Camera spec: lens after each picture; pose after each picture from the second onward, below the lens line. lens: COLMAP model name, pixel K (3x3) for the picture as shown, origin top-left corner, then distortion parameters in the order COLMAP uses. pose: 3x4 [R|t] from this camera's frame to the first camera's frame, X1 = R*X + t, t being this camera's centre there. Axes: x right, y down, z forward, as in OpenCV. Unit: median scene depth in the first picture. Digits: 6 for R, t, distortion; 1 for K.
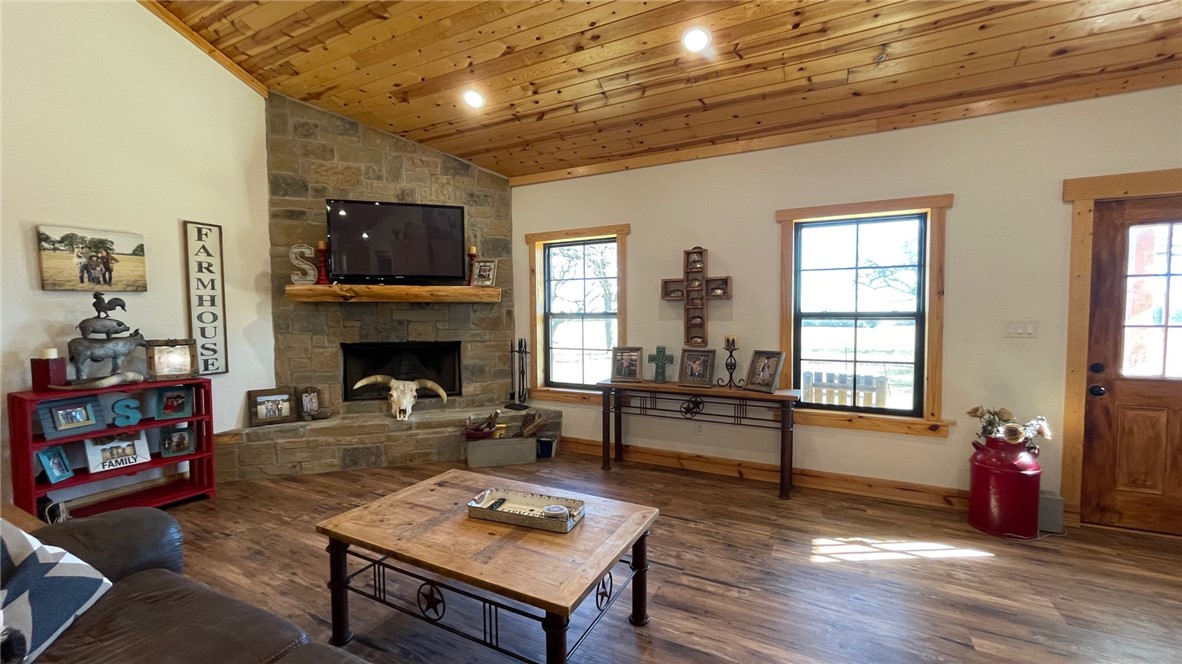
lens RADIAL K [[483.9, 0, 584.3], [0, 483.9, 337.0], [0, 0, 1]] dist [-0.000129, 0.000017]
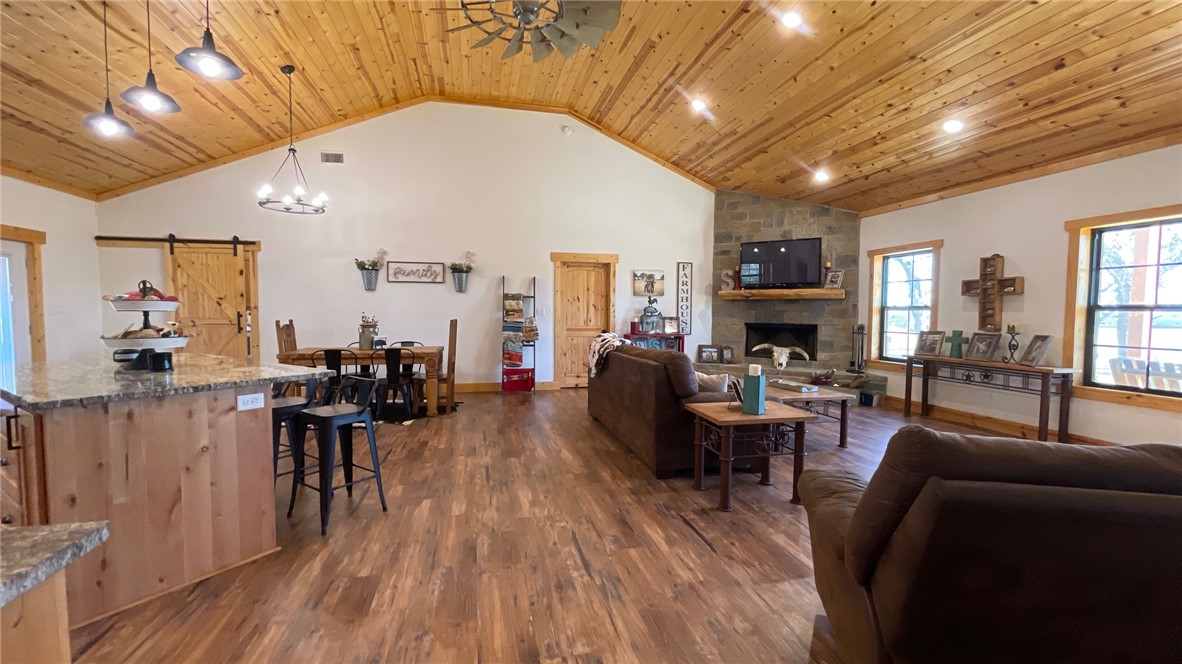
lens RADIAL K [[483.9, 0, 584.3], [0, 483.9, 337.0], [0, 0, 1]] dist [-0.000129, 0.000017]
pose [[0.651540, 0.050342, -0.756942, 0.482319], [-0.047975, 0.998533, 0.025115, 0.051164], [0.757096, 0.019951, 0.652999, -0.631223]]
